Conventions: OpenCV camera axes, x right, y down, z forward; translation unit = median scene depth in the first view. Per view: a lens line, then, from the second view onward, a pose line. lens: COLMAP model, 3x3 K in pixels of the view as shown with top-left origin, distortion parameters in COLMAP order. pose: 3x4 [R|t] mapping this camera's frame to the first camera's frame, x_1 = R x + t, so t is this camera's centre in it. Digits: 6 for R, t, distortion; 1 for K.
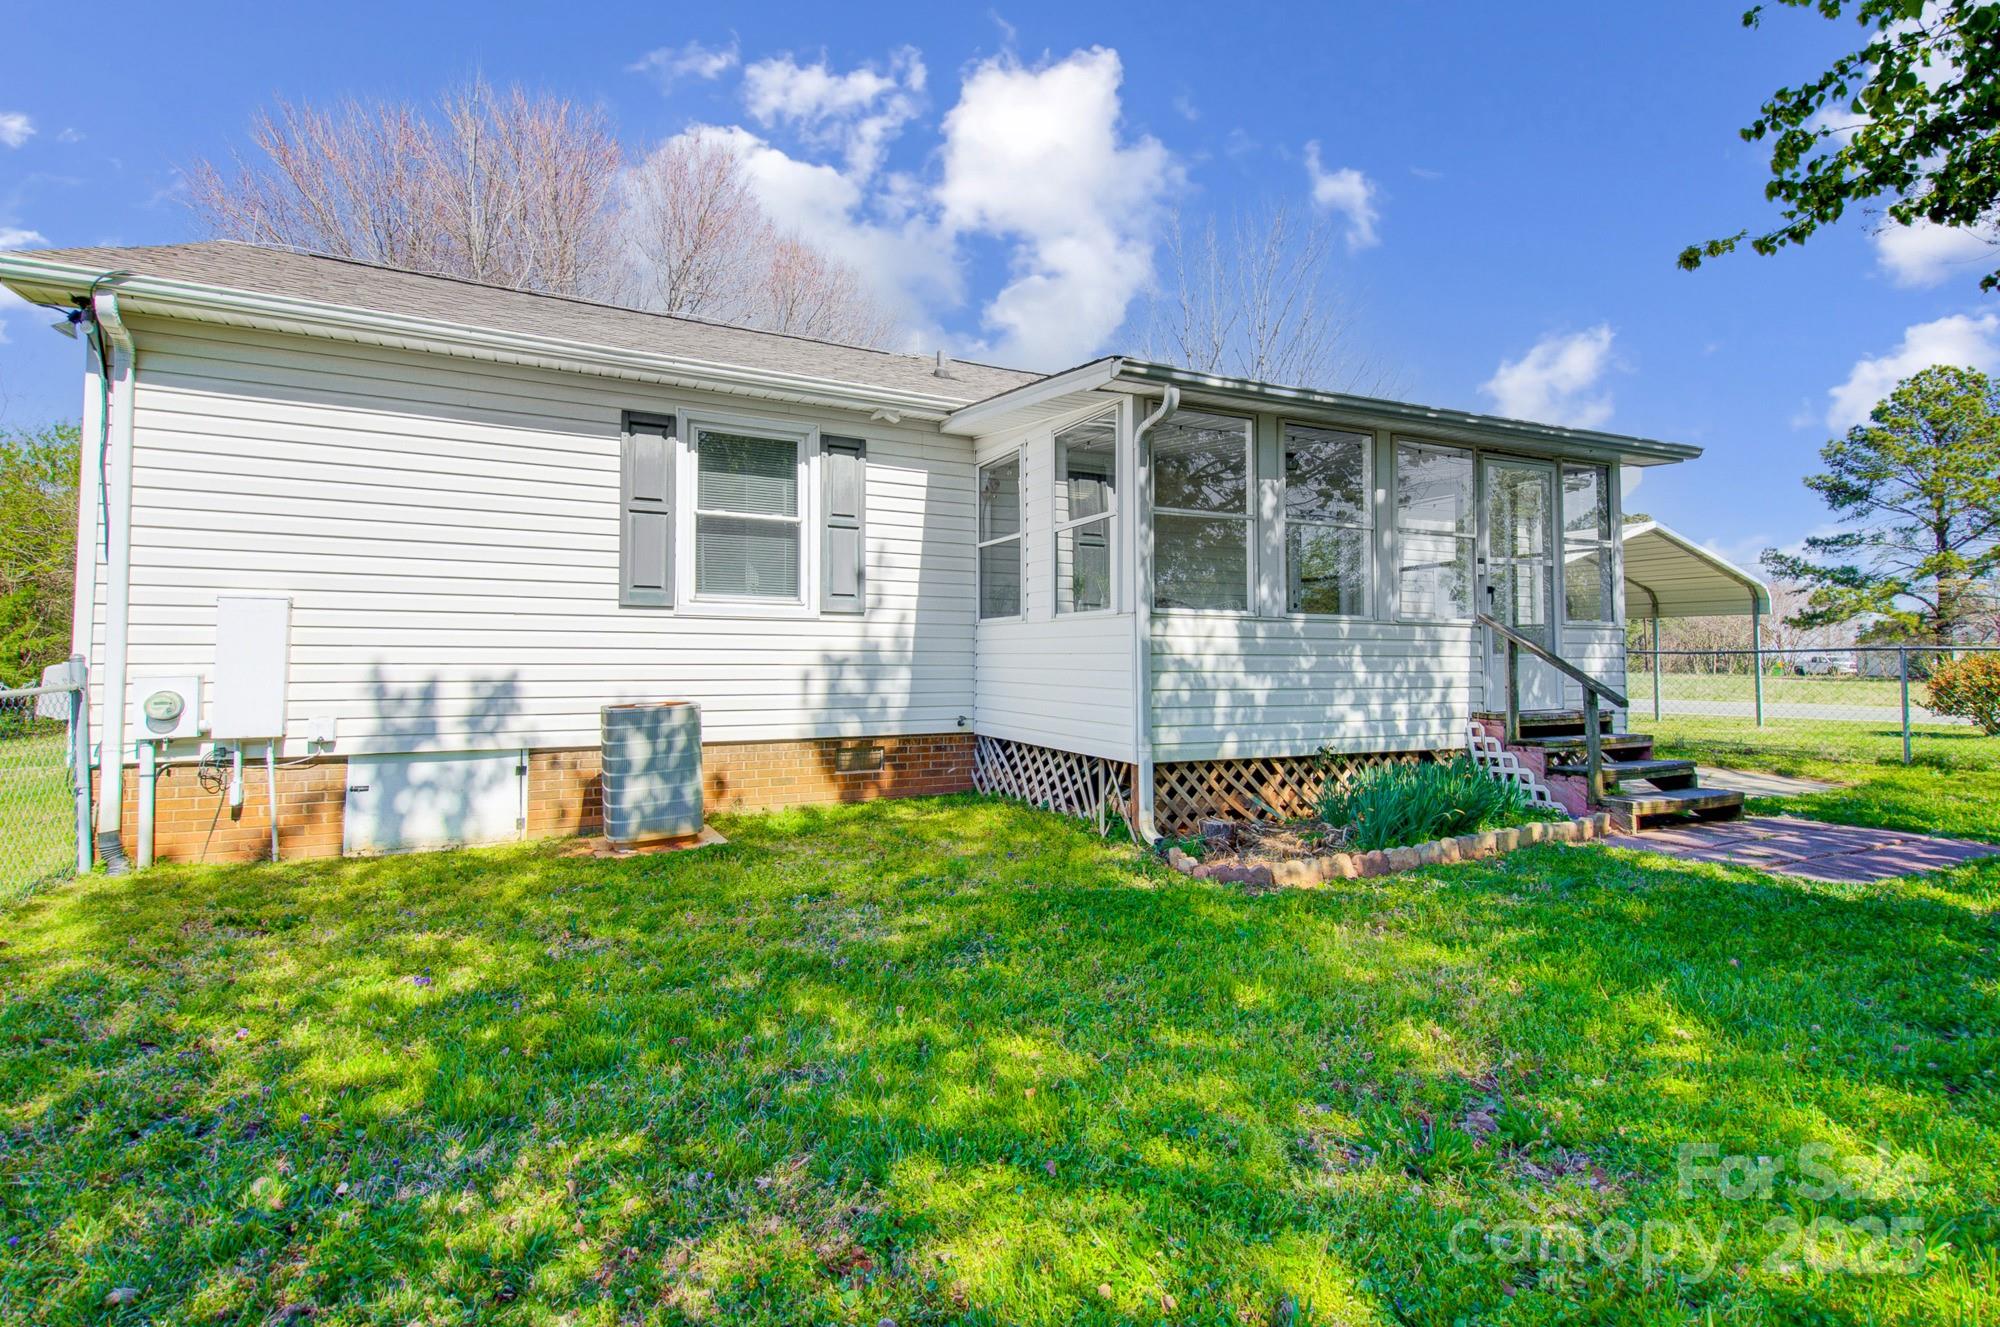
lens RADIAL K [[948.5, 0, 993.3], [0, 948.5, 637.7], [0, 0, 1]] dist [0.019280, -0.000152]
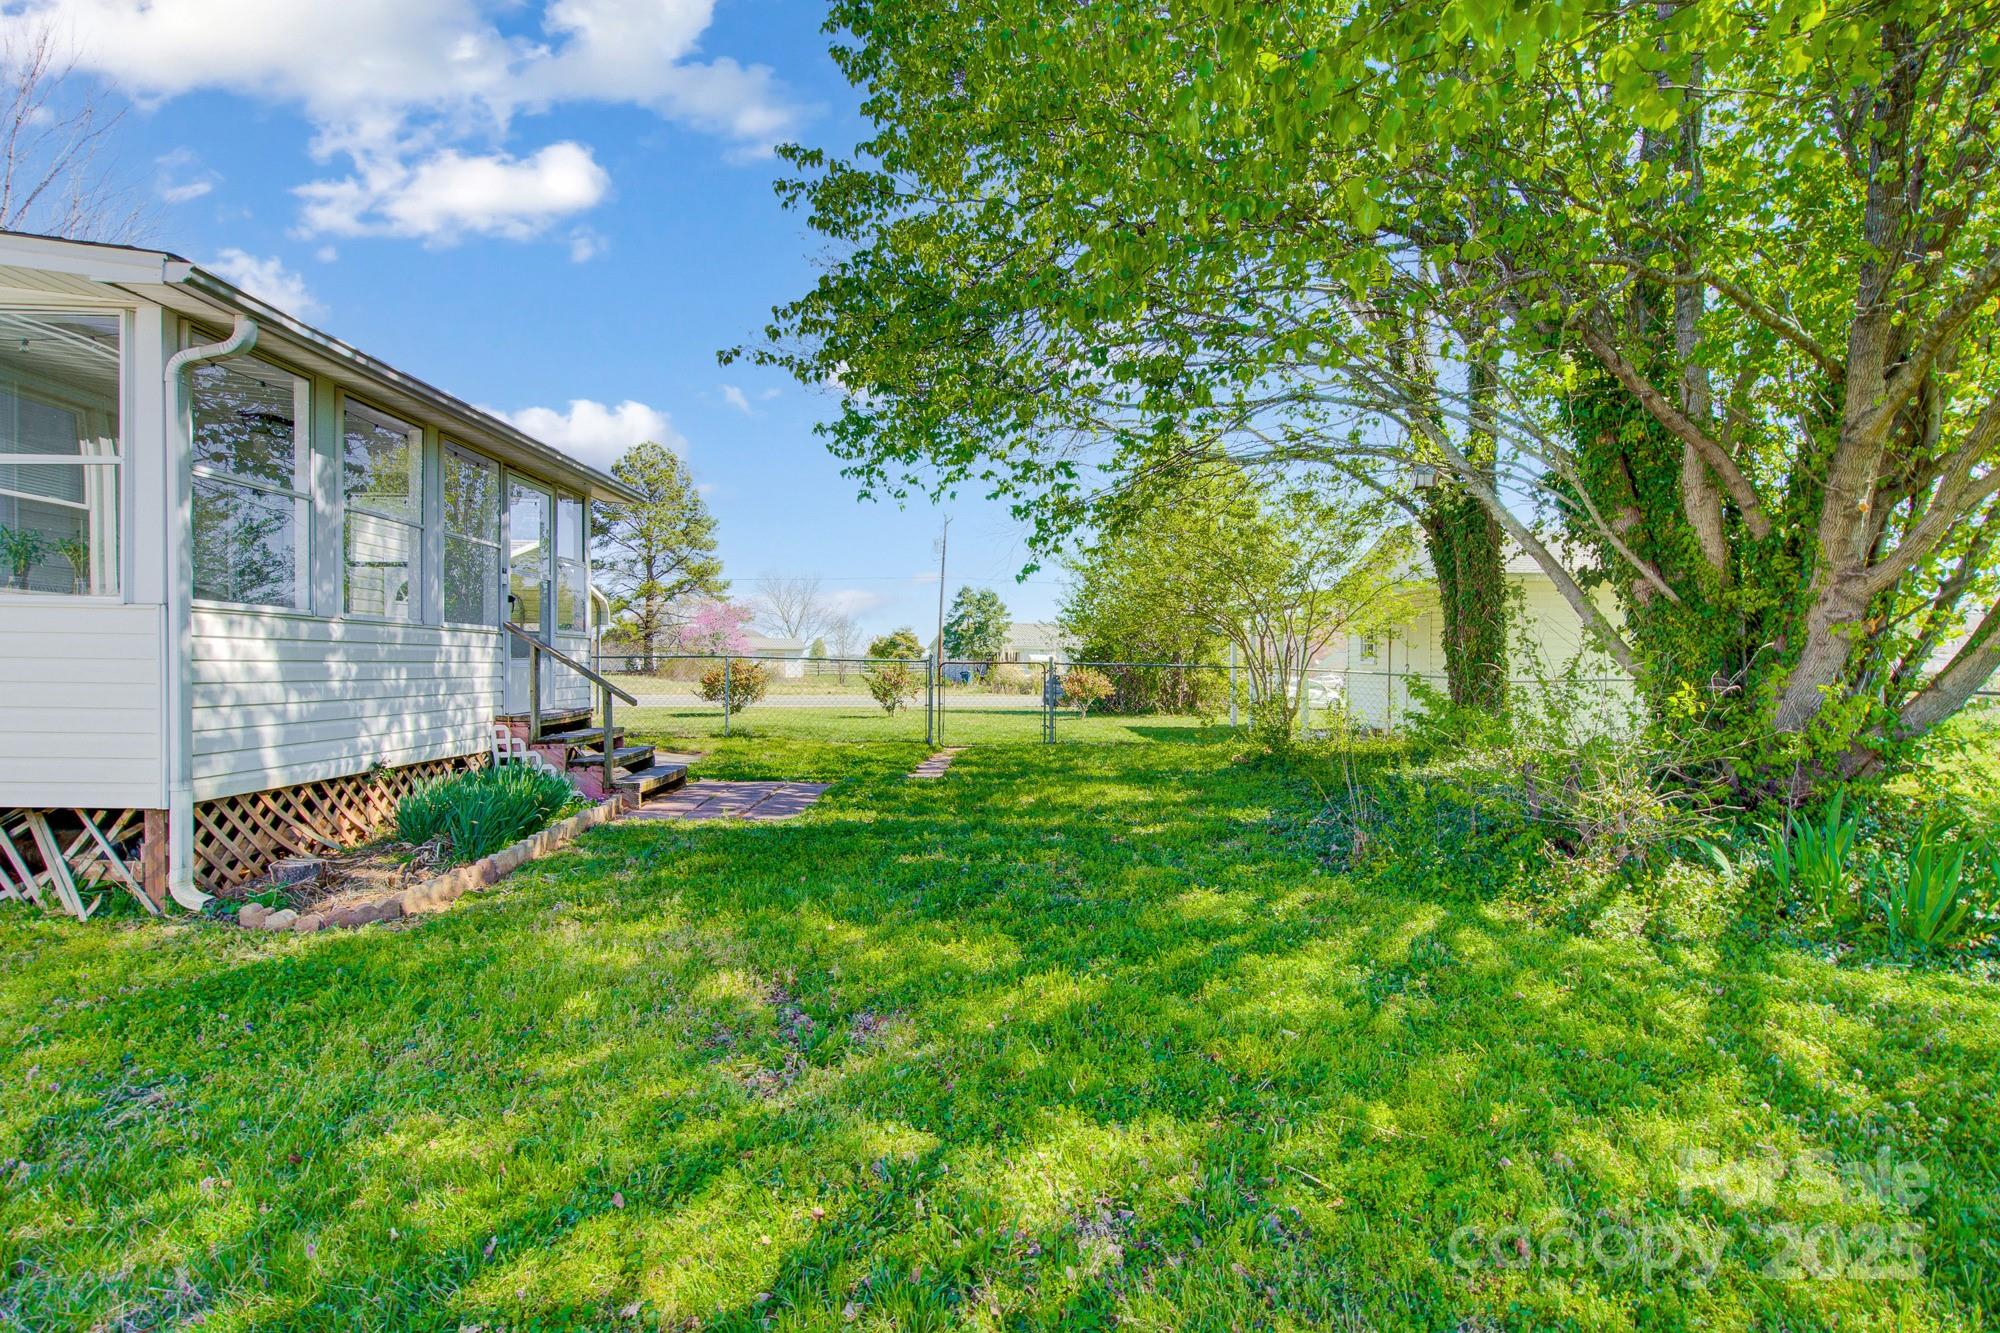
lens RADIAL K [[938.8, 0, 1000.0], [0, 938.8, 666.5], [0, 0, 1]] dist [0.000603, 0.000054]
pose [[0.397124, -0.001045, 0.917764, -0.248845], [-0.030666, 0.999426, 0.014407, -0.008020], [-0.917252, -0.033866, 0.396864, 0.102966]]
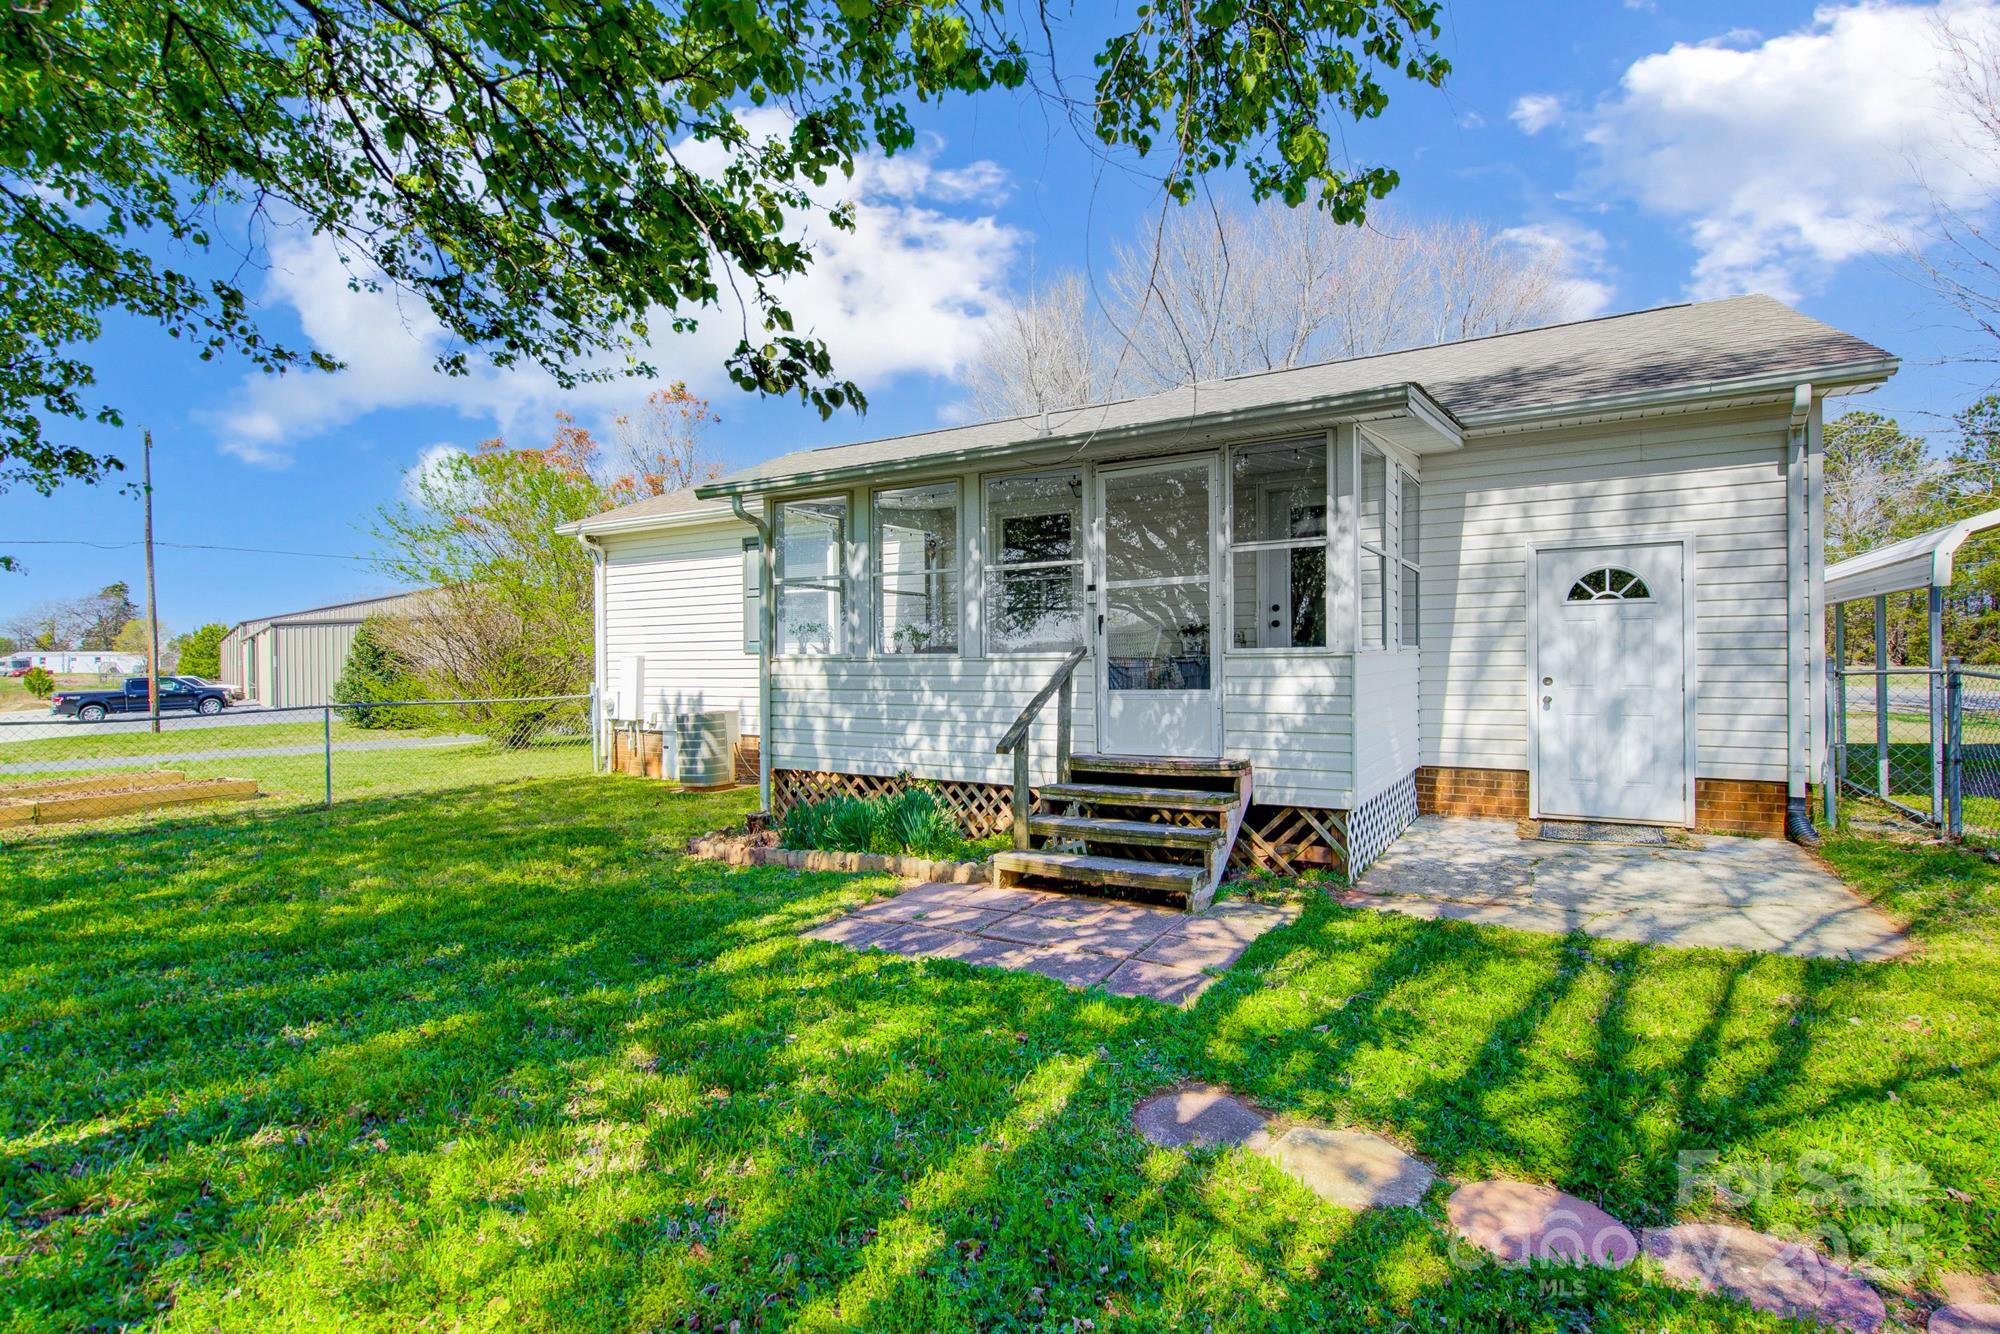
lens RADIAL K [[938.8, 0, 1000.0], [0, 938.8, 667.0], [0, 0, 1]] dist [0.000603, 0.000054]
pose [[0.542590, -0.001554, -0.839996, 1.391448], [0.028610, 0.999452, 0.016632, -0.025863], [0.839510, -0.033057, 0.542337, 0.510229]]
